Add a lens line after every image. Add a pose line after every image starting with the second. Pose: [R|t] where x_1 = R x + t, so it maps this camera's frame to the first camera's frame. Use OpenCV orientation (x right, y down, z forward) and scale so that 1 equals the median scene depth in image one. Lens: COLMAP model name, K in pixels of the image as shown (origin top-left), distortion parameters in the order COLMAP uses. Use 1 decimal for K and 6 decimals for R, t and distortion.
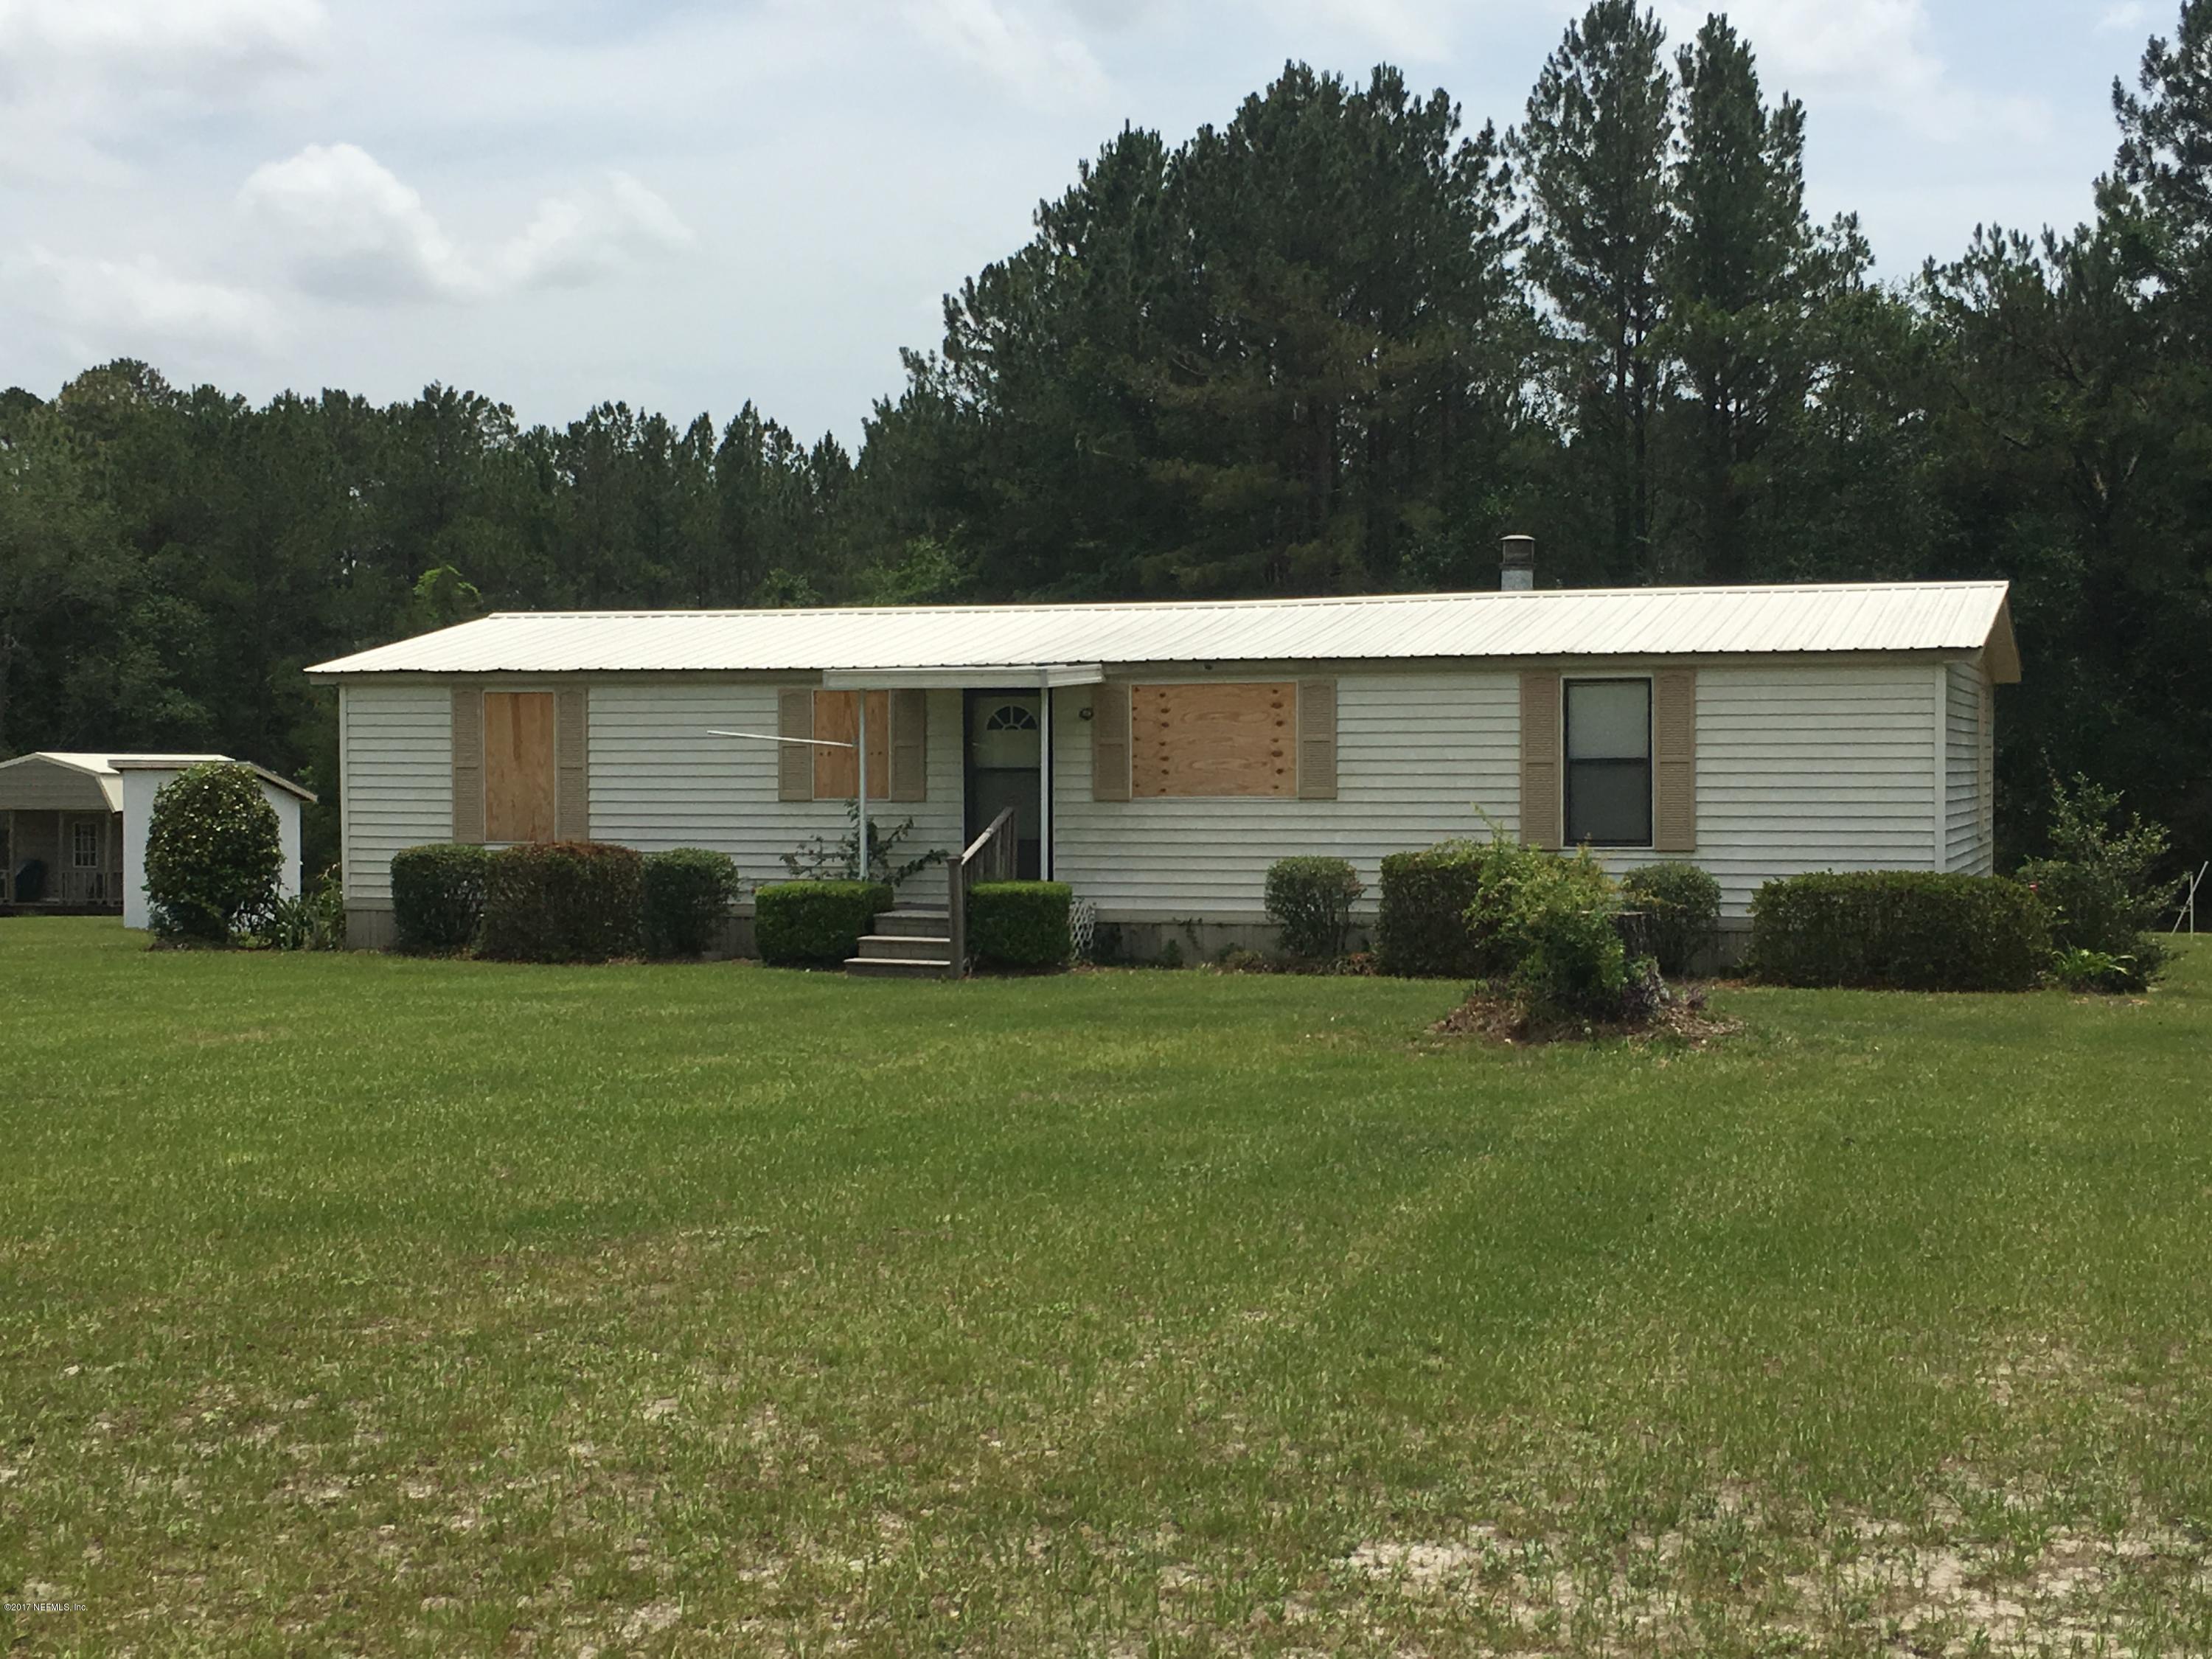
lens RADIAL K [[2941.1, 0, 1105.3], [0, 2941.1, 827.8], [0, 0, 1]] dist [-0.023638, 0.000000]
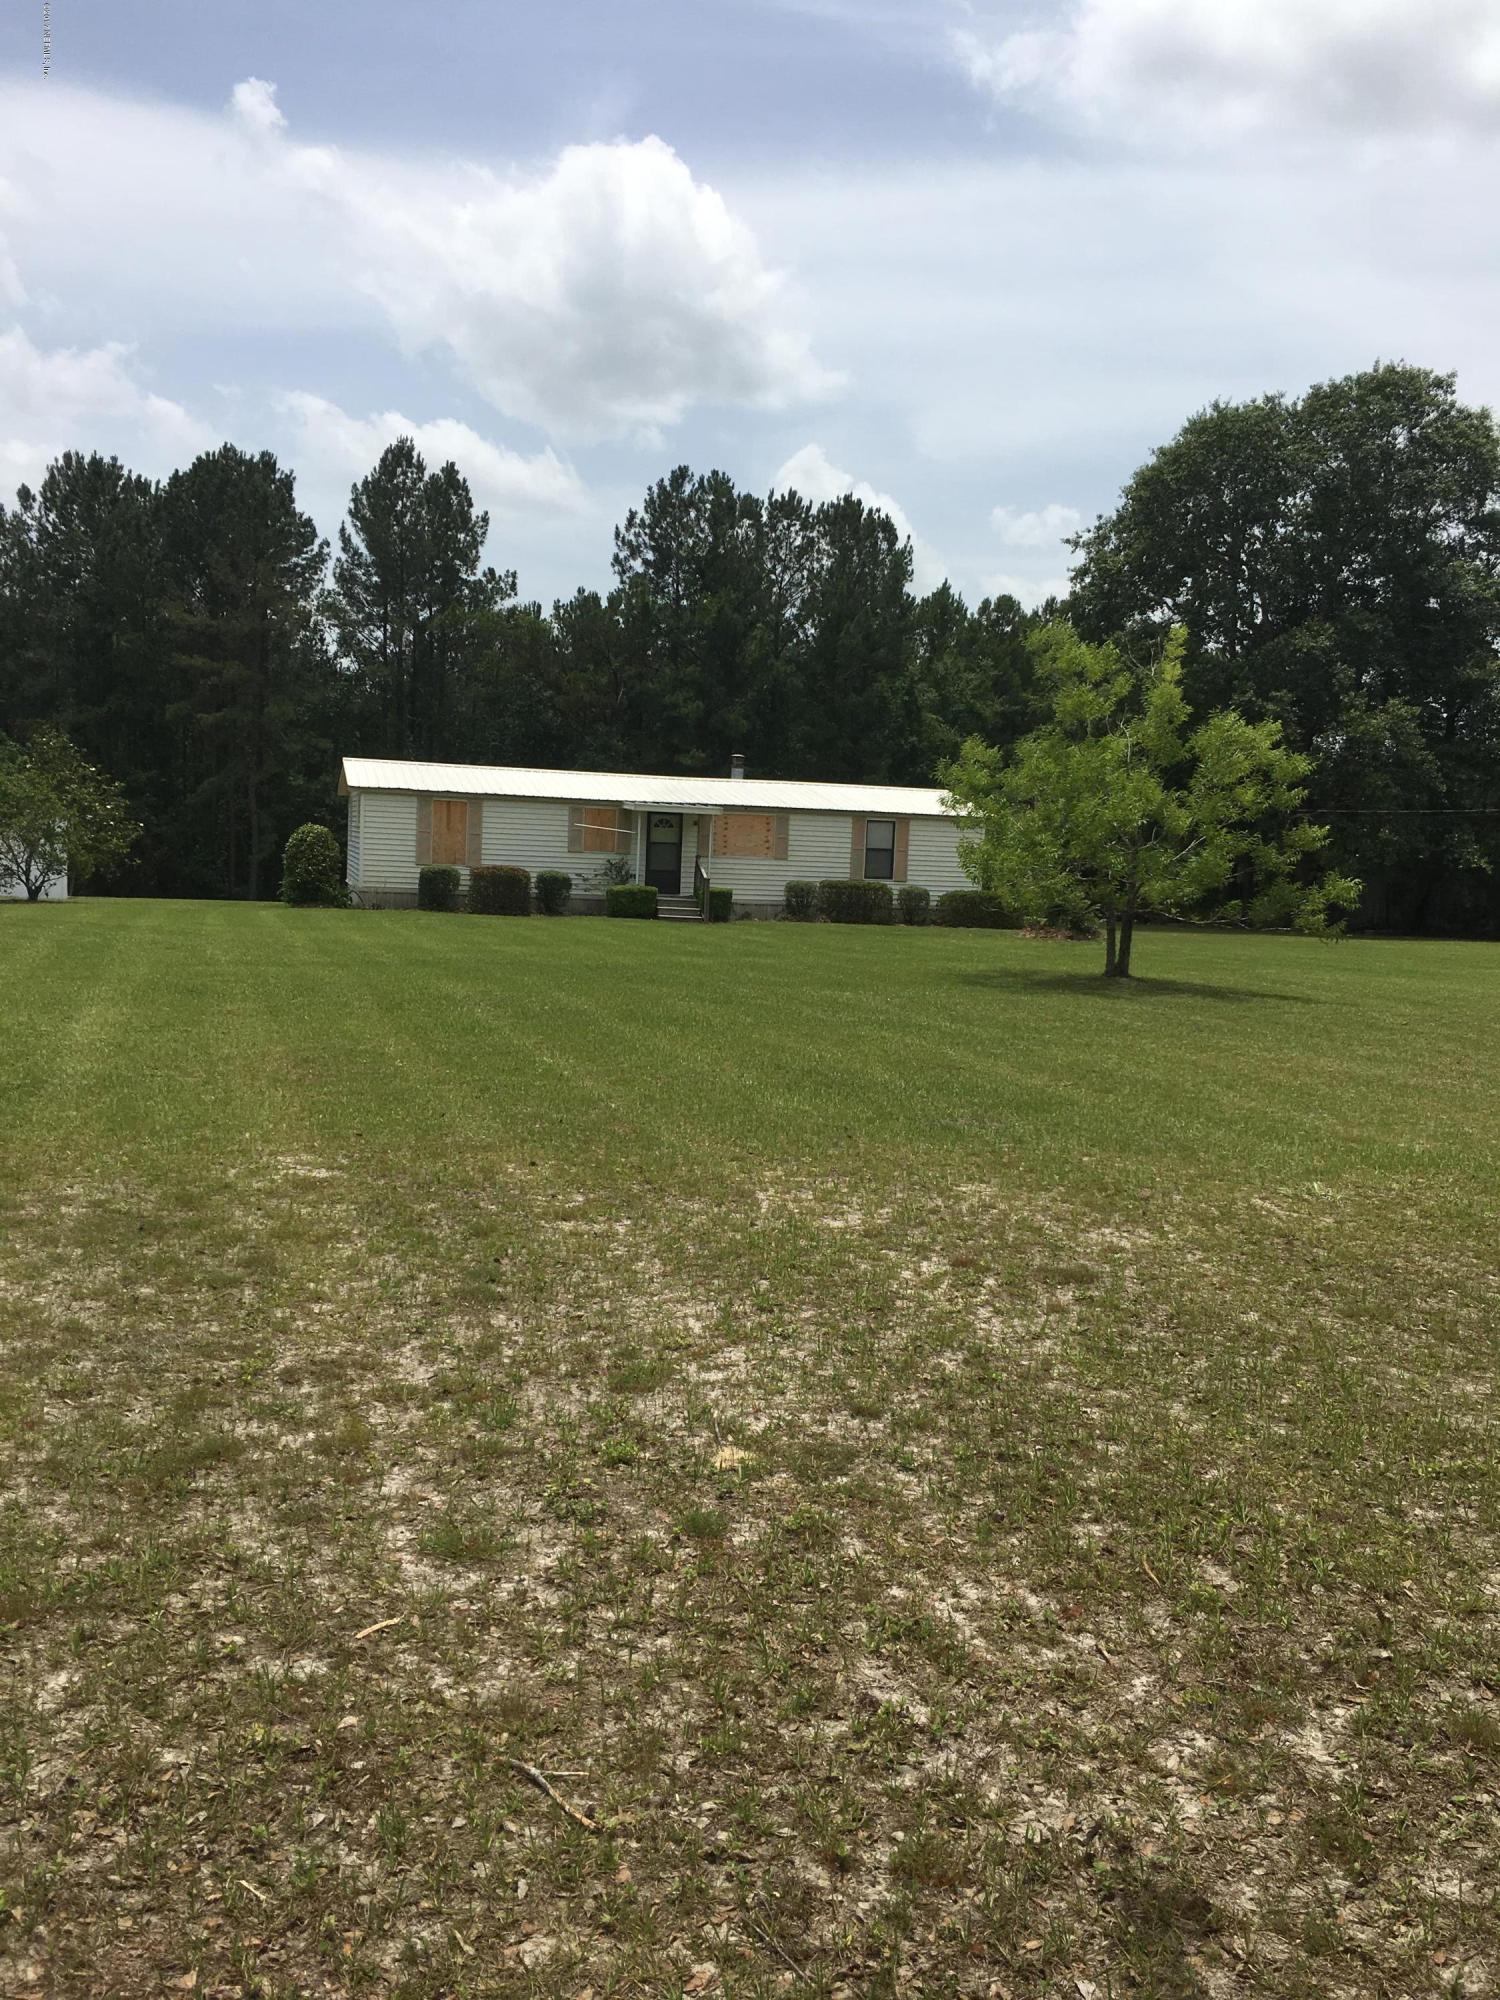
lens RADIAL K [[1723.6, 0, 751.7], [0, 1723.6, 1001.4], [0, 0, 1]] dist [0.031339, -0.042115]
pose [[0.762218, -0.028067, 0.646712, -0.963264], [-0.032339, 0.996161, 0.081347, -0.006713], [-0.646513, -0.082918, 0.758384, -0.224690]]
